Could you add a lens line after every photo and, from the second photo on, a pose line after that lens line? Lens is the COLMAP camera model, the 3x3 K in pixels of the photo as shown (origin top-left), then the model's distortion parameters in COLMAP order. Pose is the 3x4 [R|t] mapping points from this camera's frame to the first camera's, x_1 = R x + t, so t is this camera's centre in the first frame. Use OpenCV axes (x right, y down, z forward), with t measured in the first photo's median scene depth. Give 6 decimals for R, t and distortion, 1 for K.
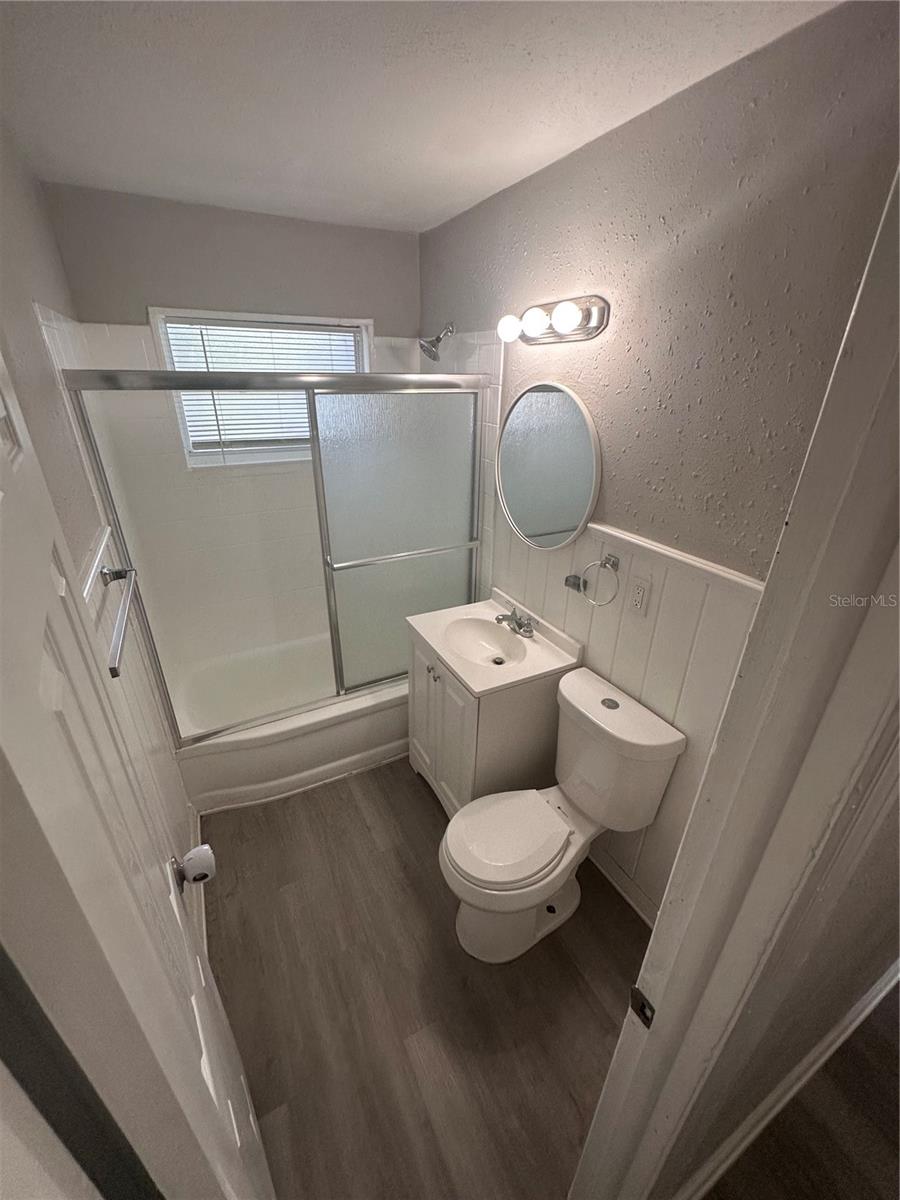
lens RADIAL K [[483.4, 0, 450.2], [0, 483.4, 600.1], [0, 0, 1]] dist [-0.000784, 0.000344]
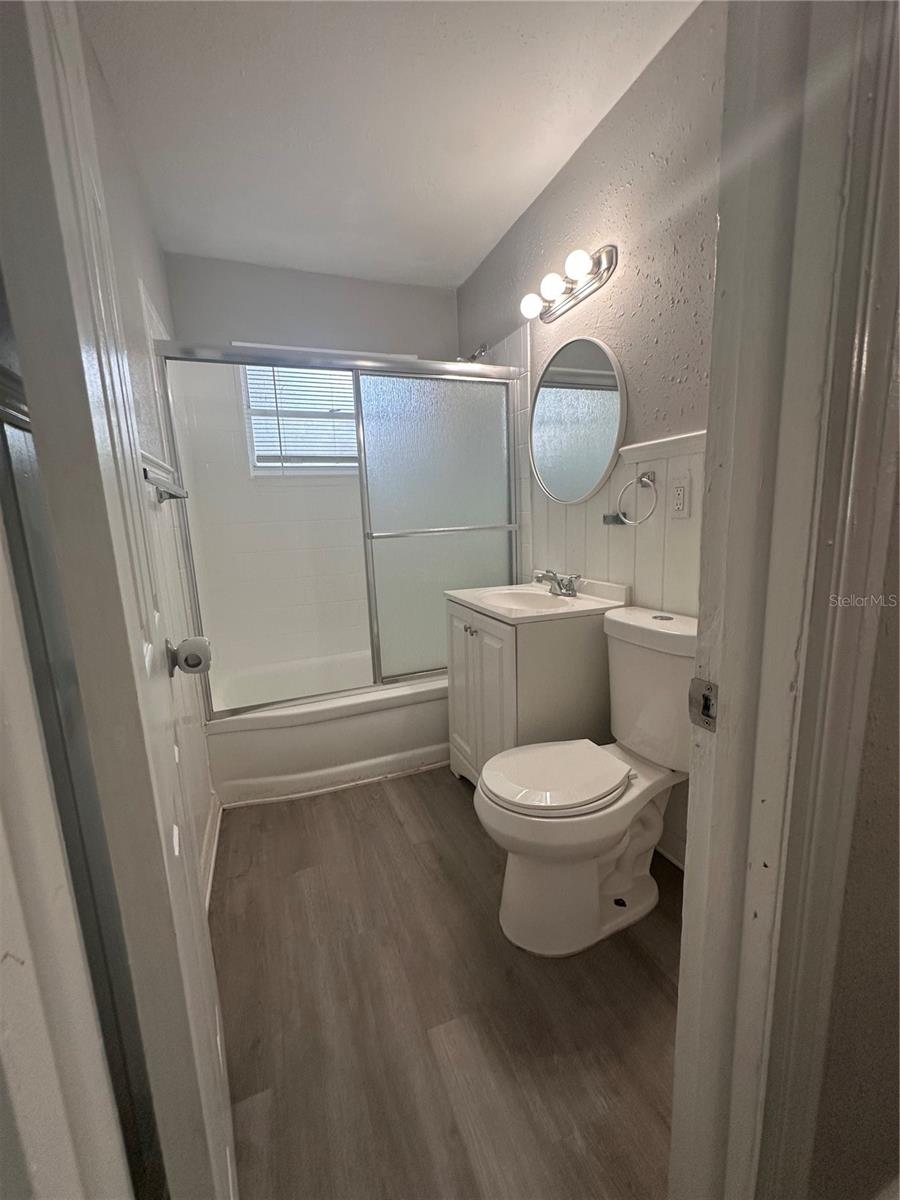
lens RADIAL K [[483.4, 0, 450.2], [0, 483.4, 600.1], [0, 0, 1]] dist [-0.000784, 0.000344]
pose [[0.992683, -0.033739, -0.115938, 0.039495], [0.002195, 0.965053, -0.262044, 0.357175], [0.120728, 0.259873, 0.958066, 0.076521]]
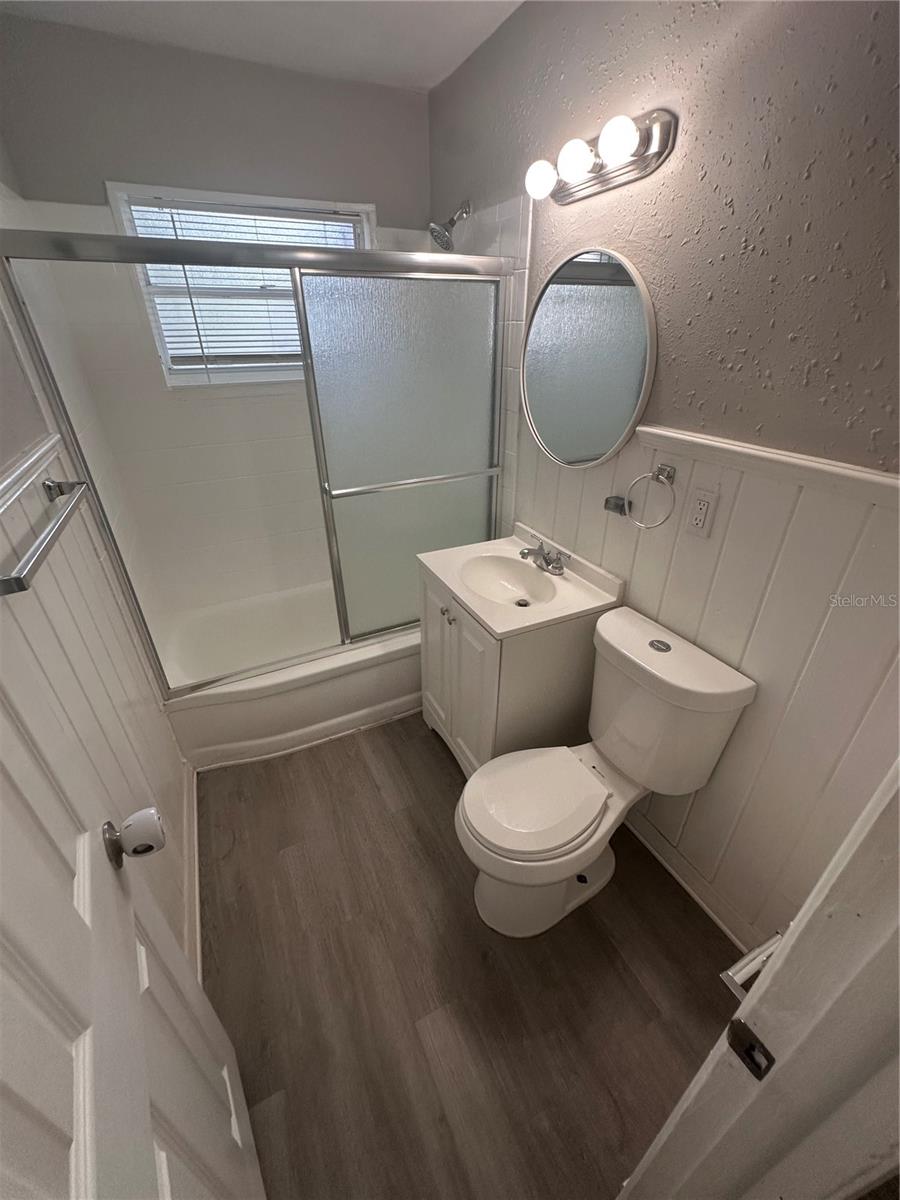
lens RADIAL K [[483.4, 0, 450.2], [0, 483.4, 600.1], [0, 0, 1]] dist [-0.000784, 0.000344]
pose [[0.999363, -0.002963, -0.035561, 0.000265], [0.005504, 0.997421, 0.071563, 0.063998], [0.035257, -0.071713, 0.996802, 0.141360]]
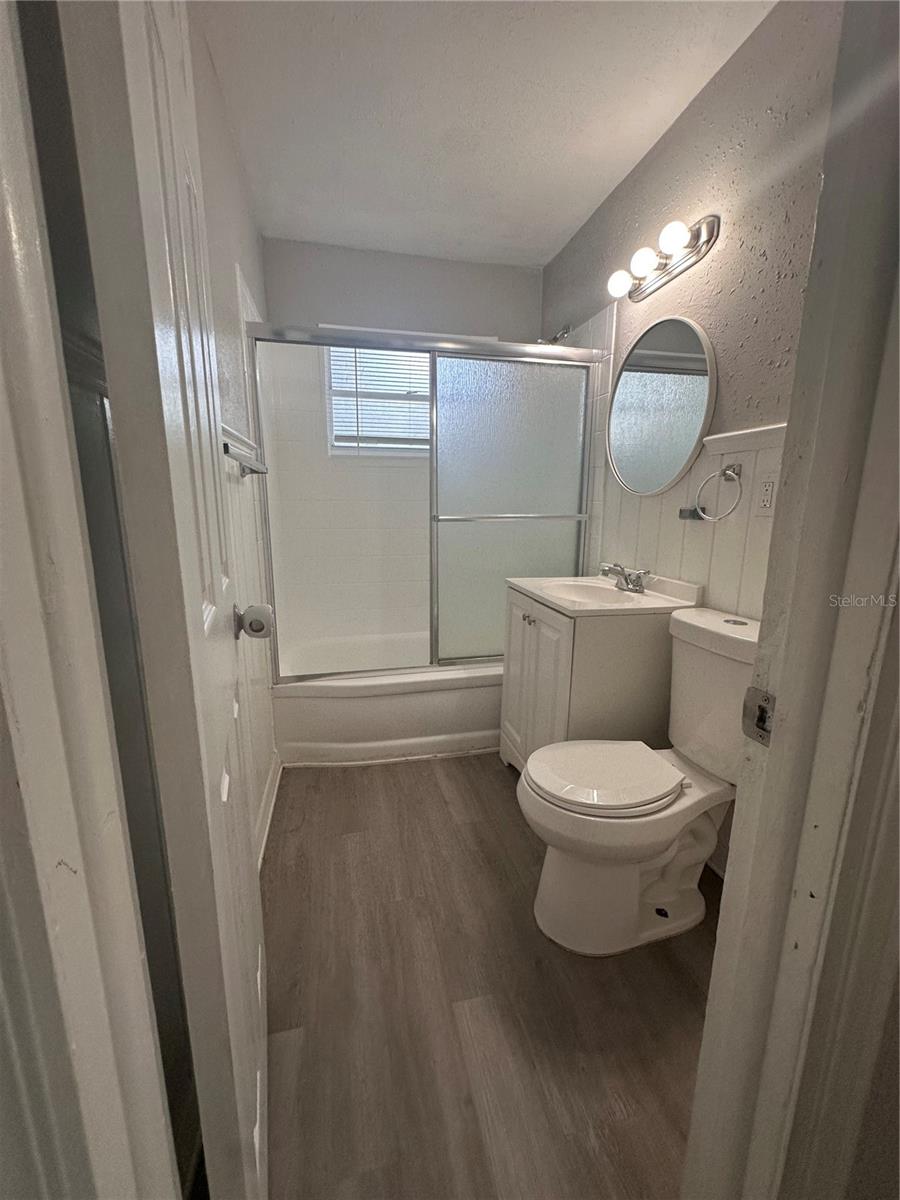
lens RADIAL K [[483.4, 0, 450.2], [0, 483.4, 600.1], [0, 0, 1]] dist [-0.000784, 0.000344]
pose [[0.966870, 0.042659, -0.251679, 0.054540], [-0.101894, 0.968481, -0.227291, 0.358067], [0.234051, 0.245406, 0.940742, 0.079432]]
